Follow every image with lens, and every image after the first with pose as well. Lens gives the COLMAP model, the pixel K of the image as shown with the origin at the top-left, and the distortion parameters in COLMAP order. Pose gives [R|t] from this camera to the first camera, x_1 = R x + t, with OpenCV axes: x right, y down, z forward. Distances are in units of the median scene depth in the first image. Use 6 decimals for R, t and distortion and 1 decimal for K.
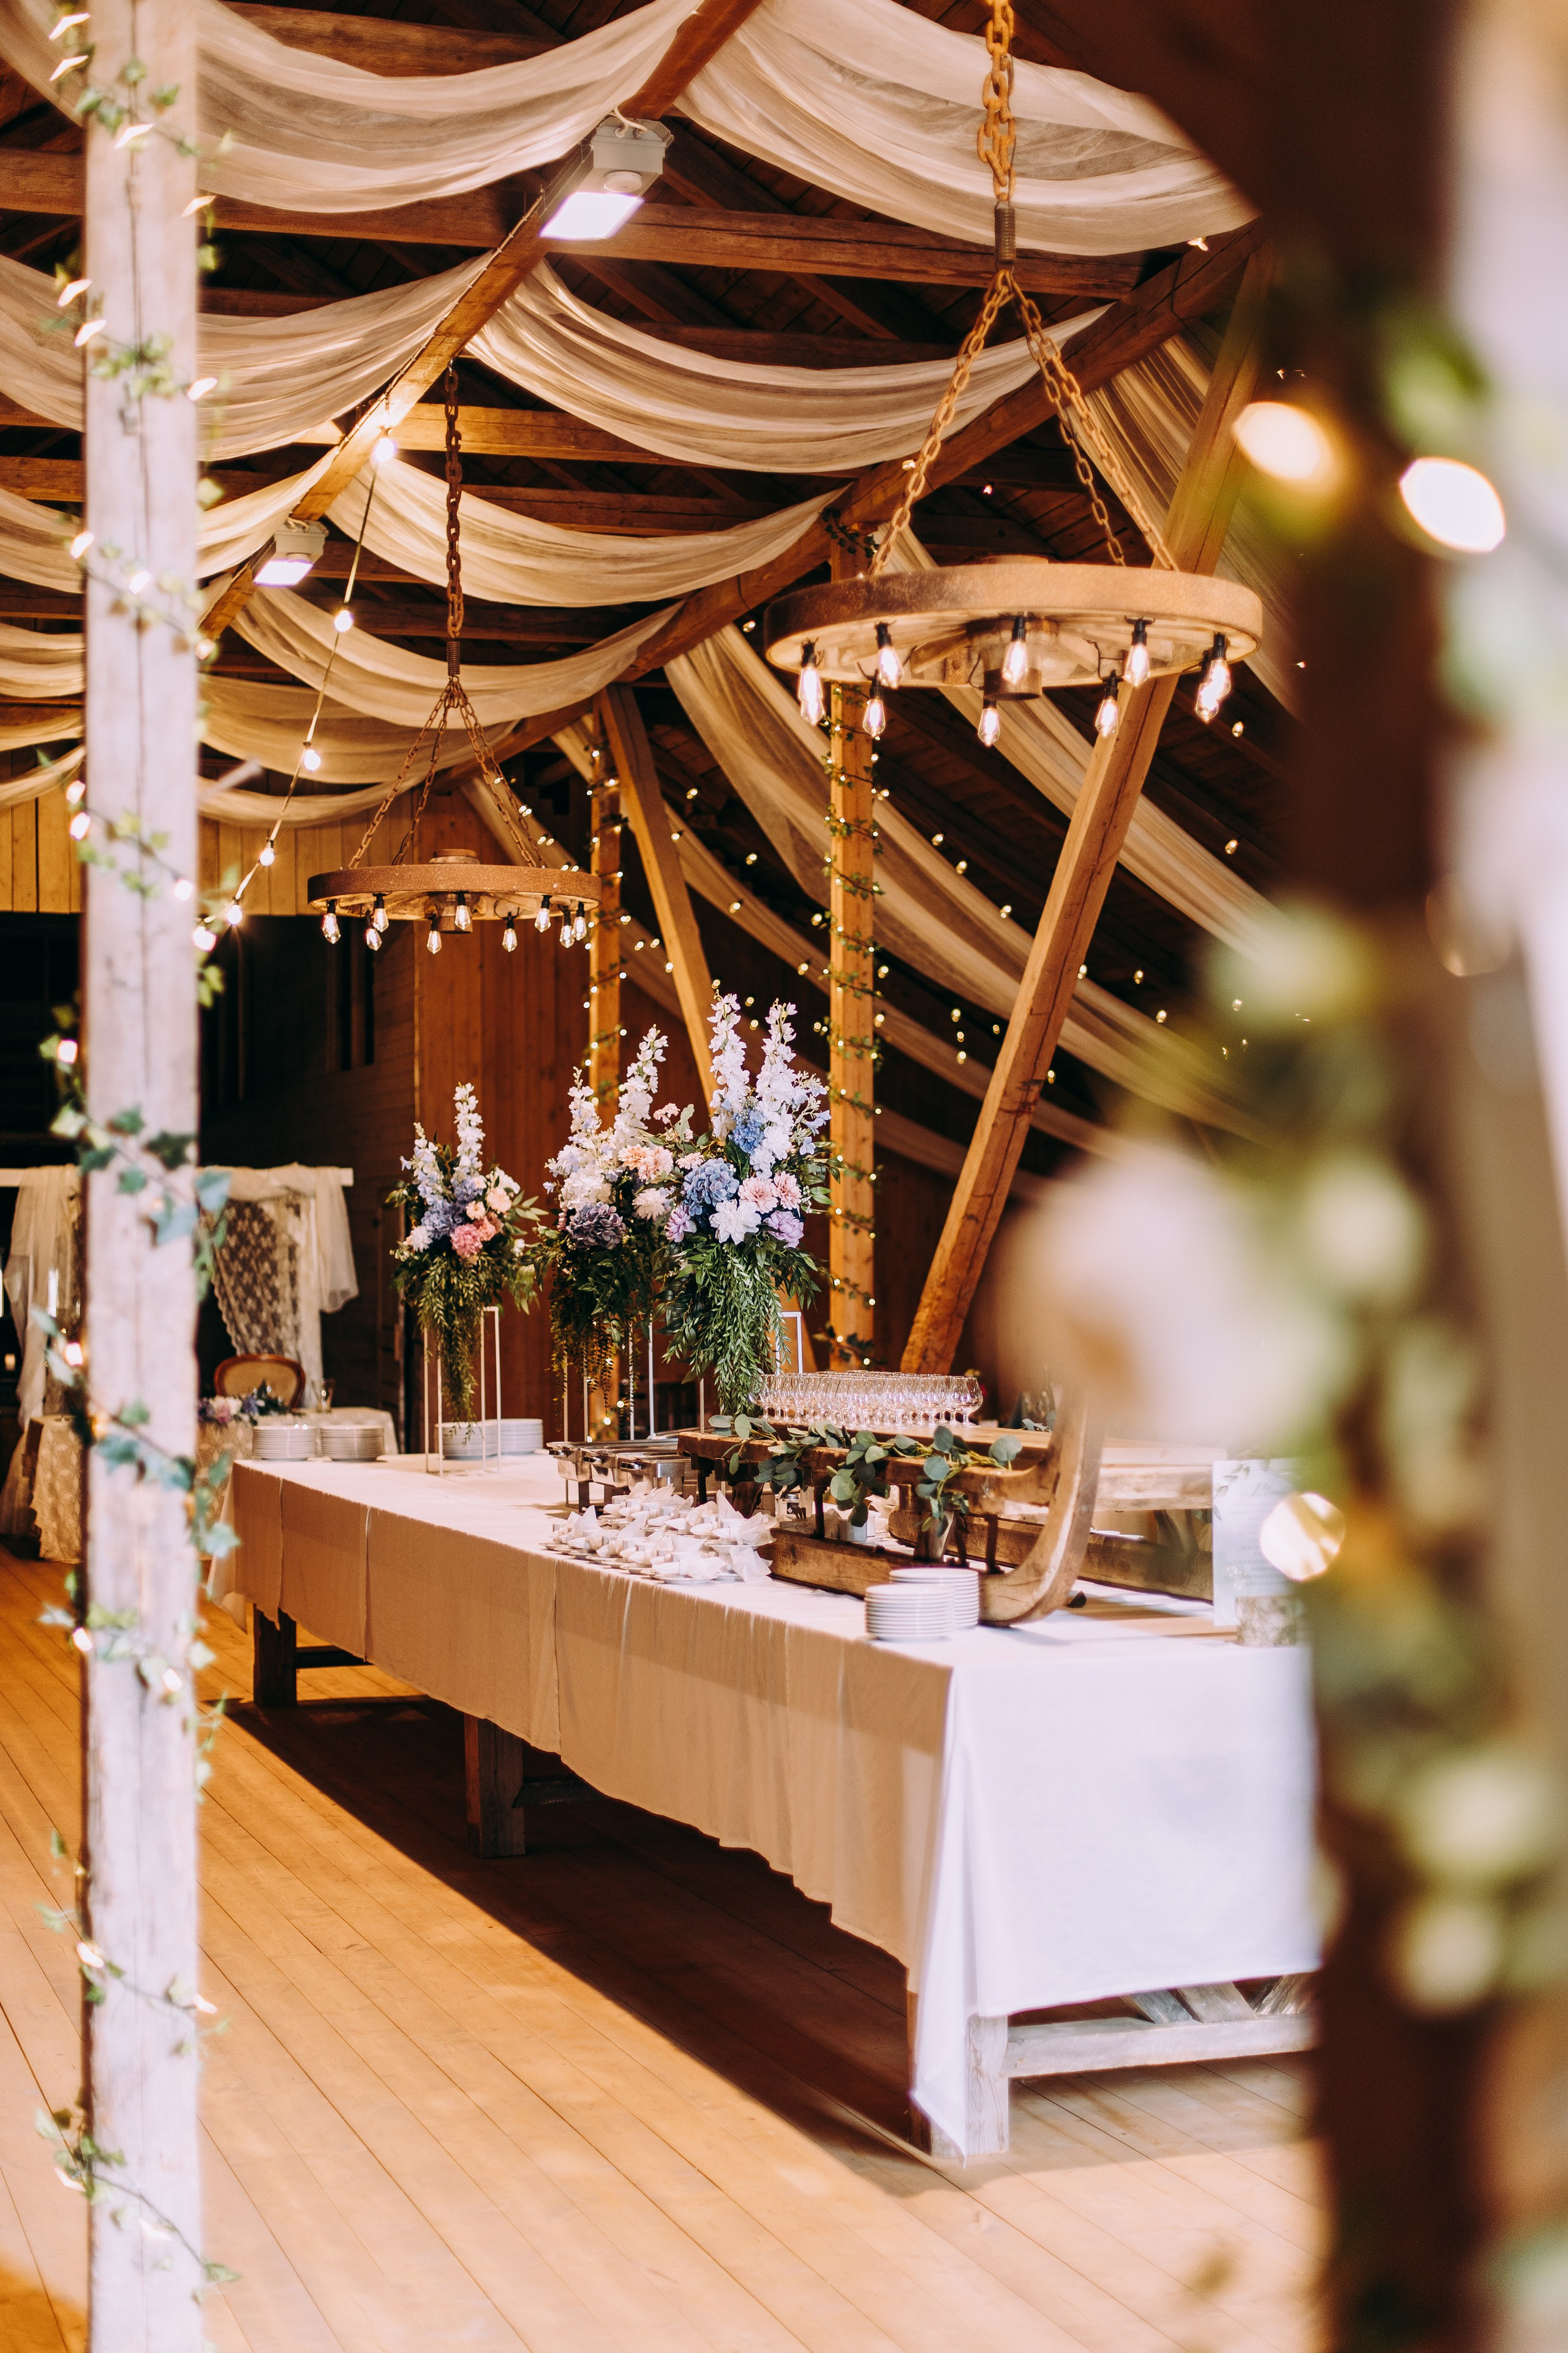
lens RADIAL K [[3165.1, 0, 784.0], [0, 3165.1, 1176.5], [0, 0, 1]] dist [-0.042482, -0.015673]
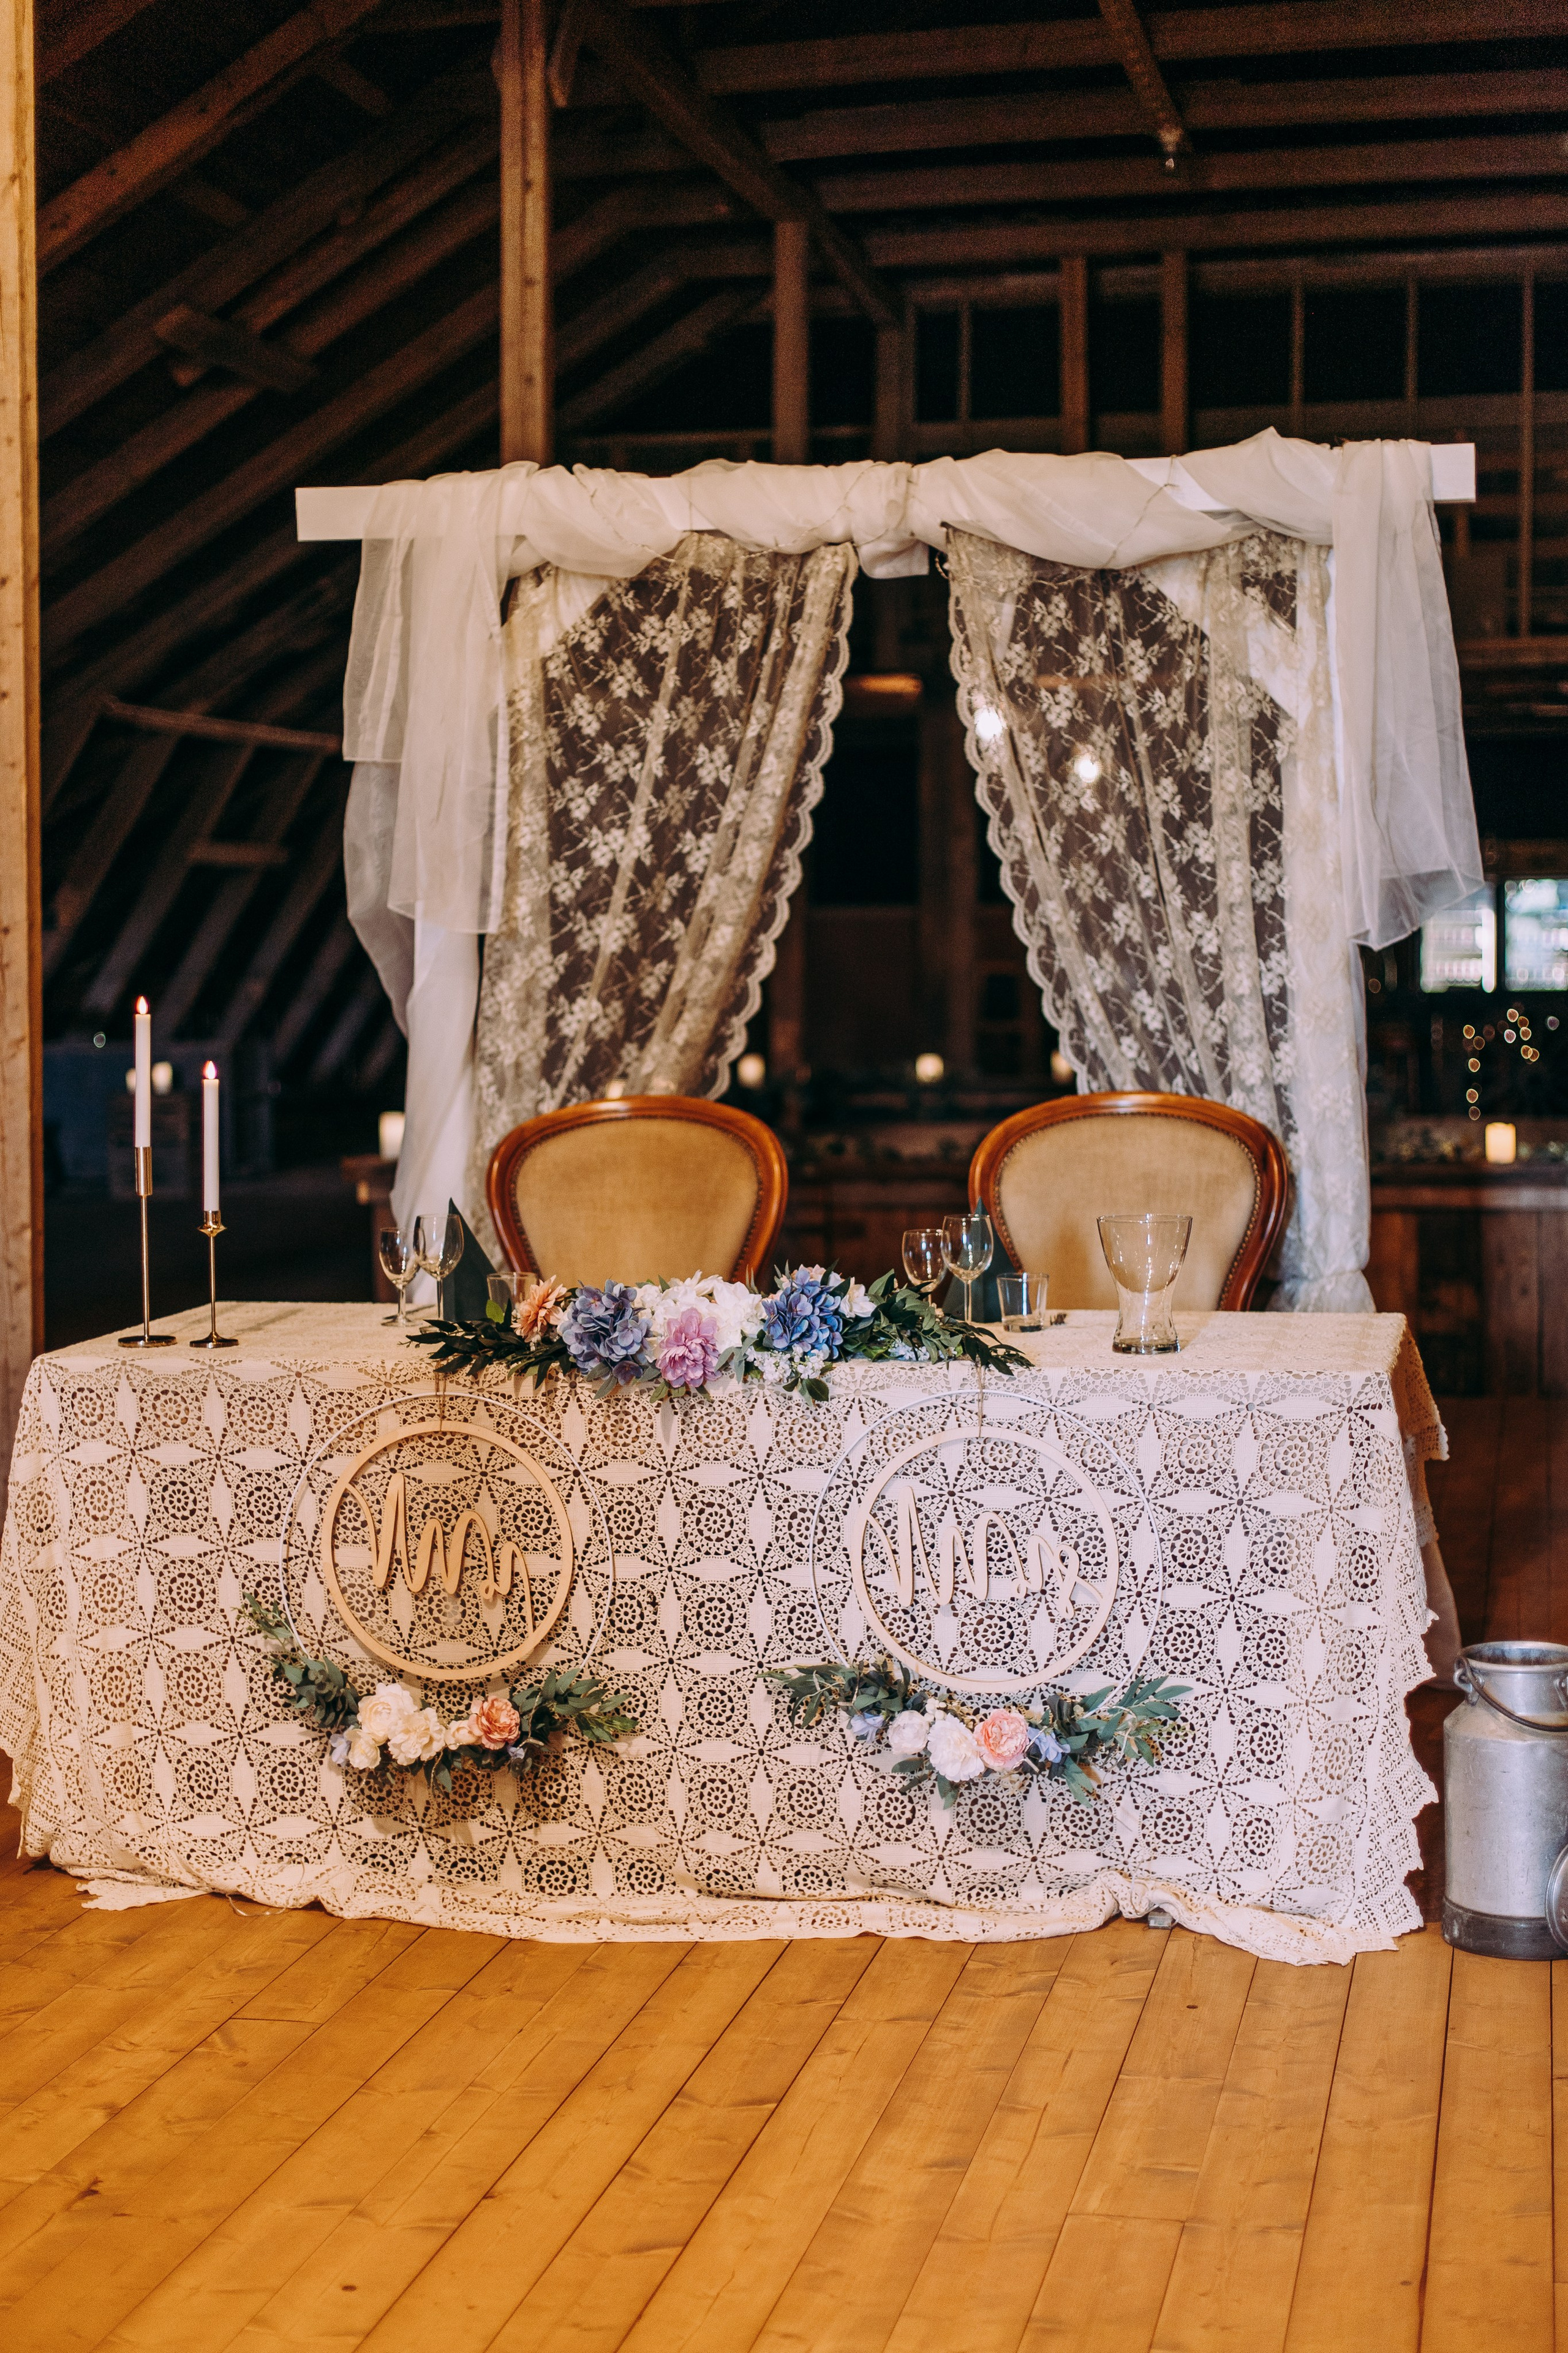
lens RADIAL K [[3165.1, 0, 784.0], [0, 3165.1, 1176.5], [0, 0, 1]] dist [-0.042482, -0.015673]
pose [[0.859254, 0.037679, -0.510160, -0.048816], [0.010081, 0.995843, 0.090530, 0.040718], [0.511450, -0.082931, 0.855302, 0.803392]]
